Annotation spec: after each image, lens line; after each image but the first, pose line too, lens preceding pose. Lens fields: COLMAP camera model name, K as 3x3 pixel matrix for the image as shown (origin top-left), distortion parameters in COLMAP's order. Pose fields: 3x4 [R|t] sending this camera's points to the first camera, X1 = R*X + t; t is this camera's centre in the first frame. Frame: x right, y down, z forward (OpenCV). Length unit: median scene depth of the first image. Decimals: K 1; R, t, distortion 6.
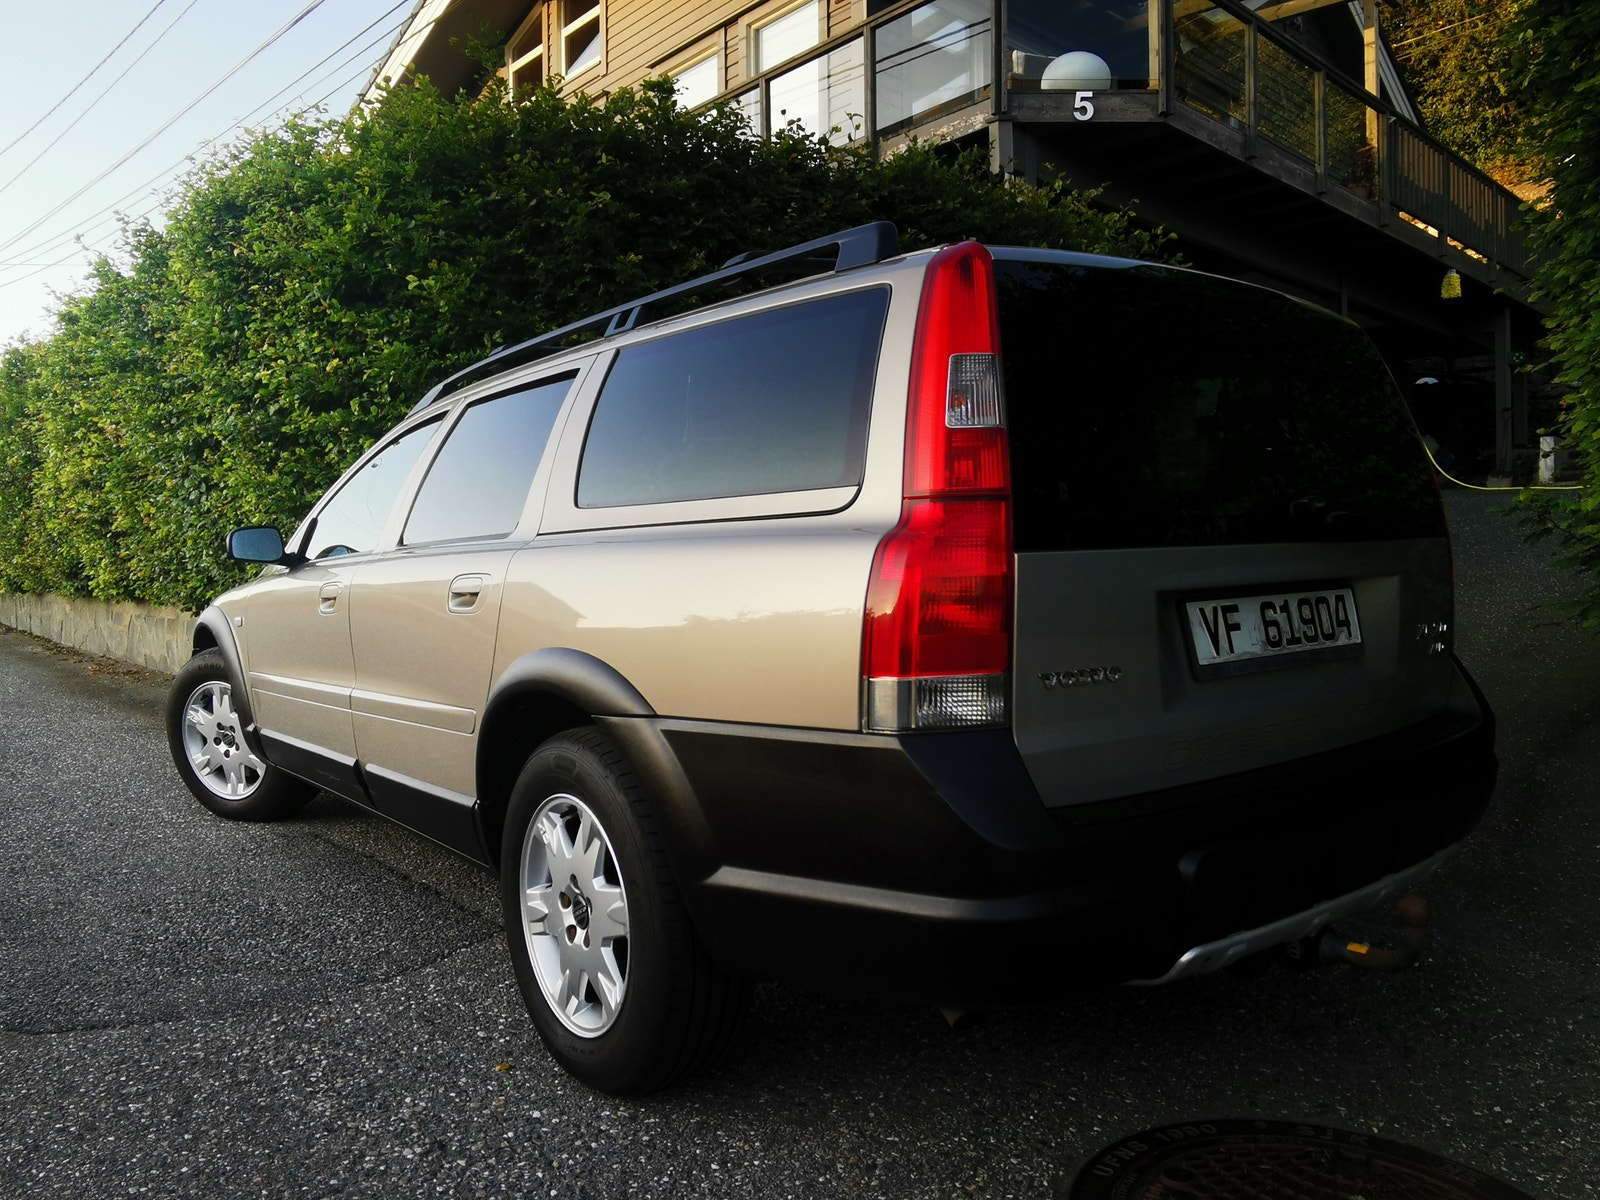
lens RADIAL K [[1207.3, 0, 800.5], [0, 1207.3, 591.8], [0, 0, 1]] dist [0.046307, -0.041161]
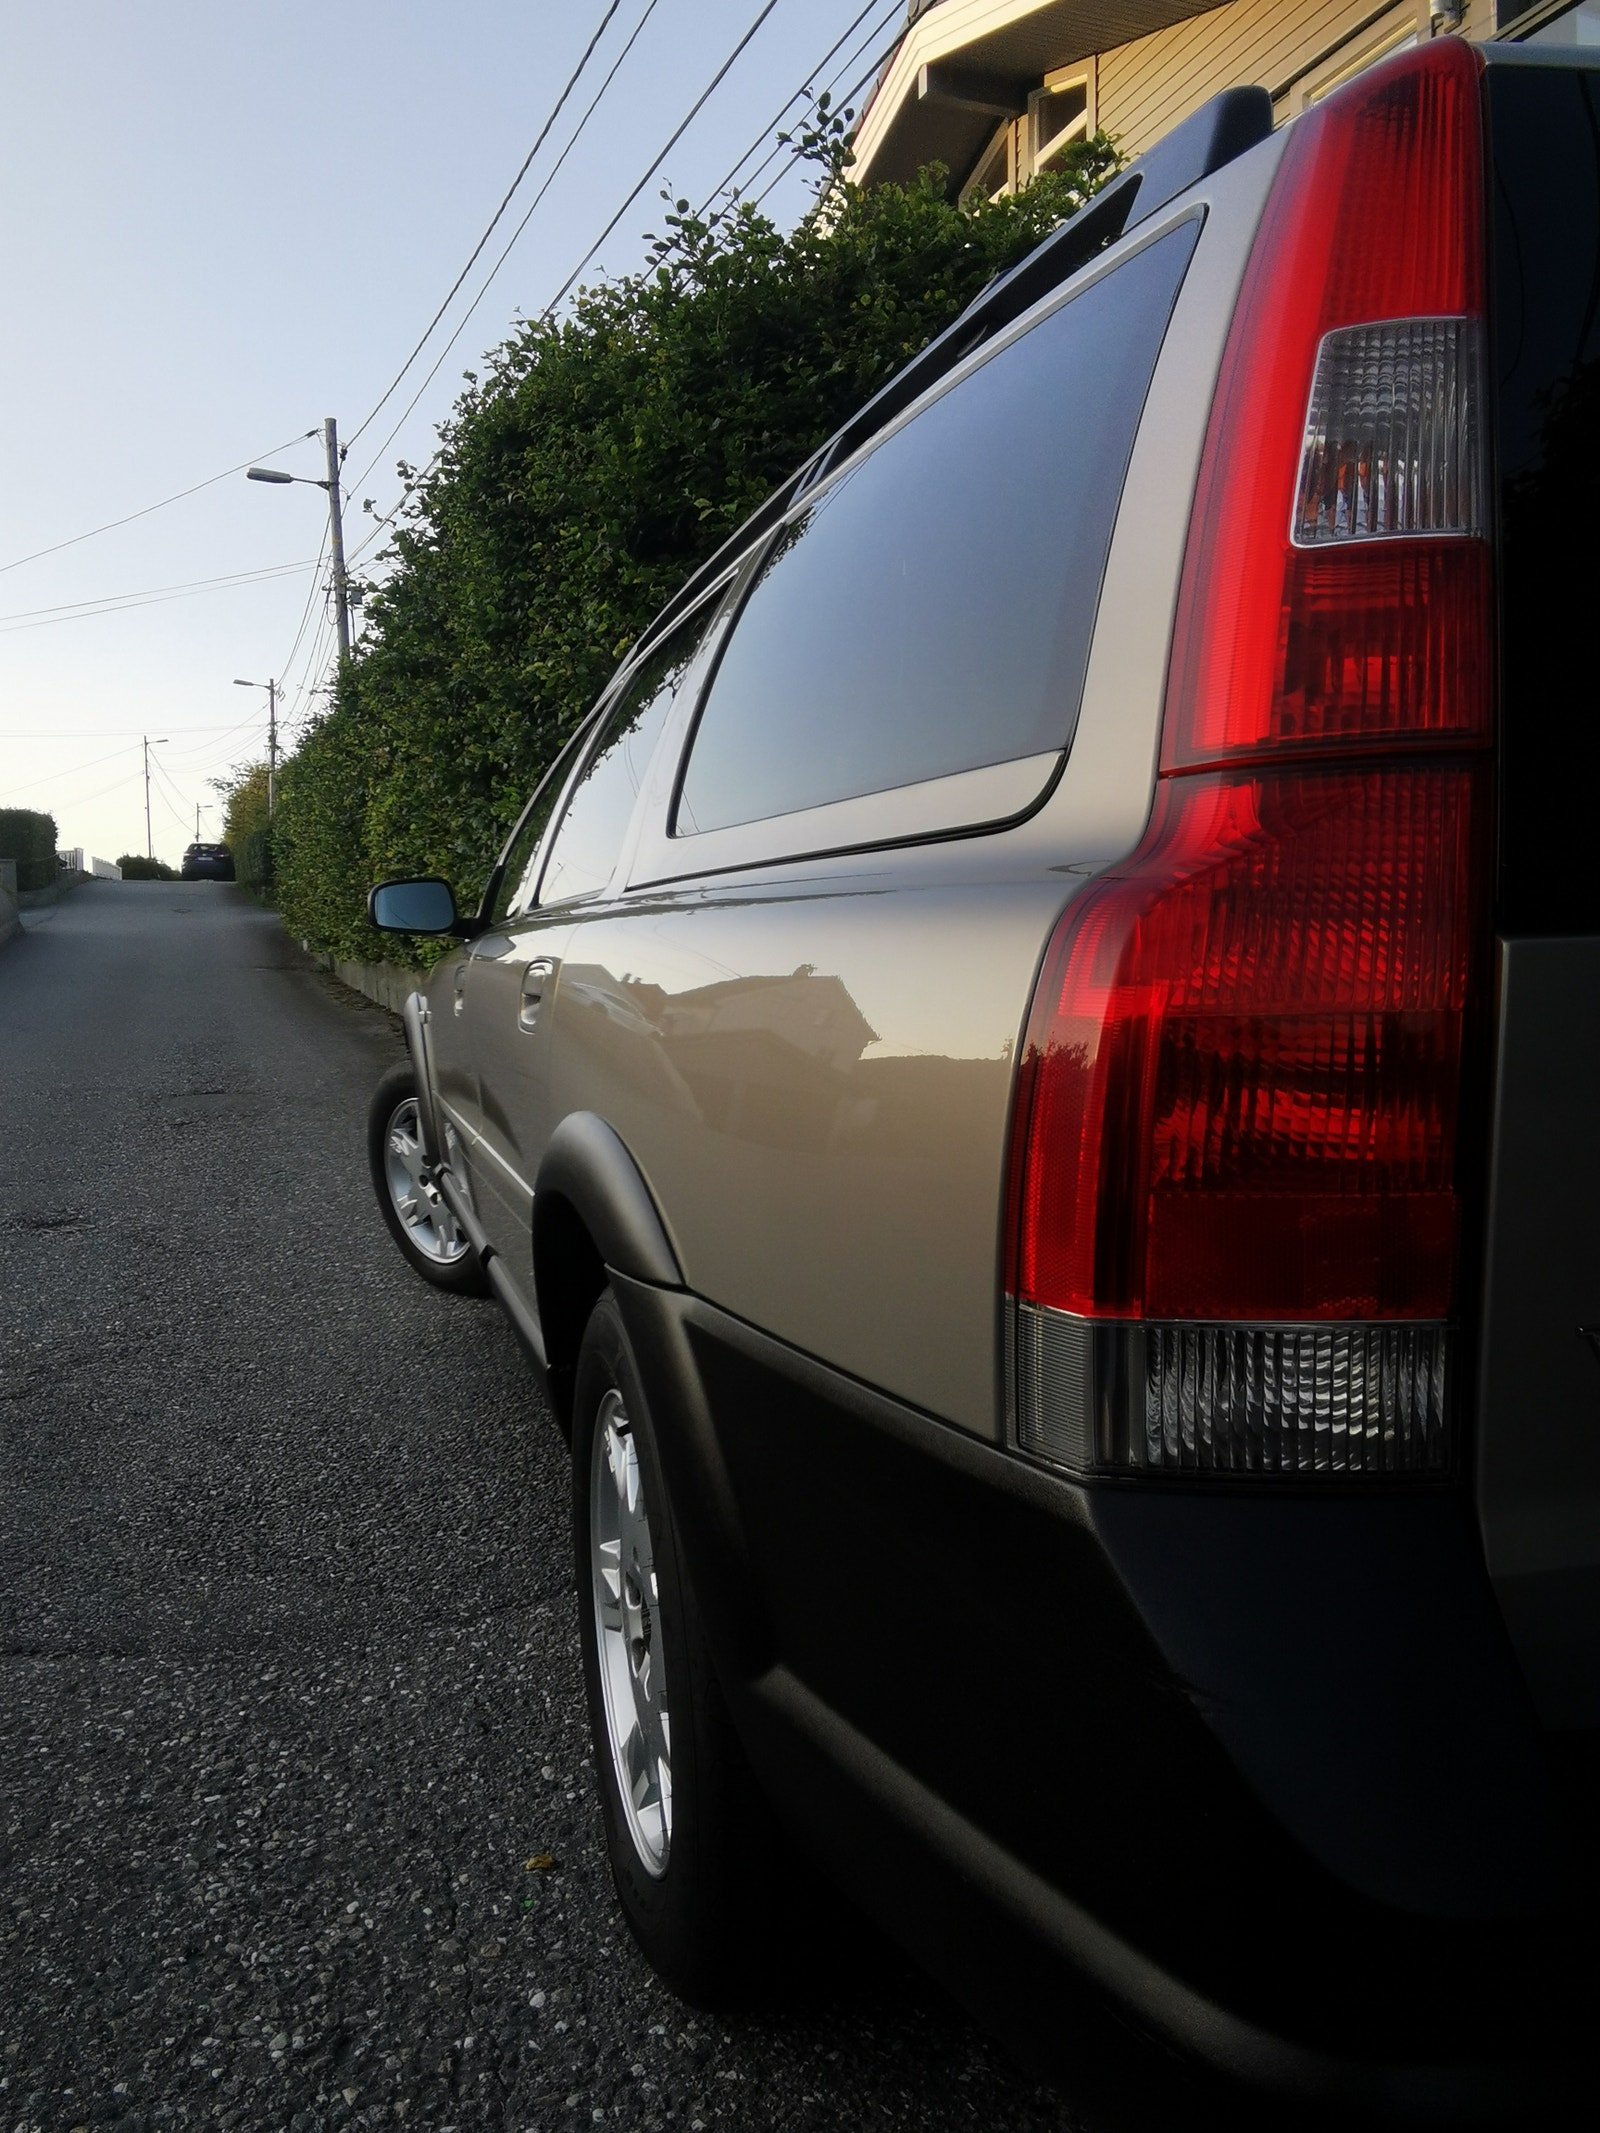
lens RADIAL K [[1580.3, 0, 804.2], [0, 1580.3, 1056.6], [0, 0, 1]] dist [0.020732, -0.057984]
pose [[0.931133, 0.030390, -0.363411, 0.108704], [-0.008138, 0.998005, 0.062606, -0.017574], [0.364588, -0.055337, 0.929523, 0.374658]]
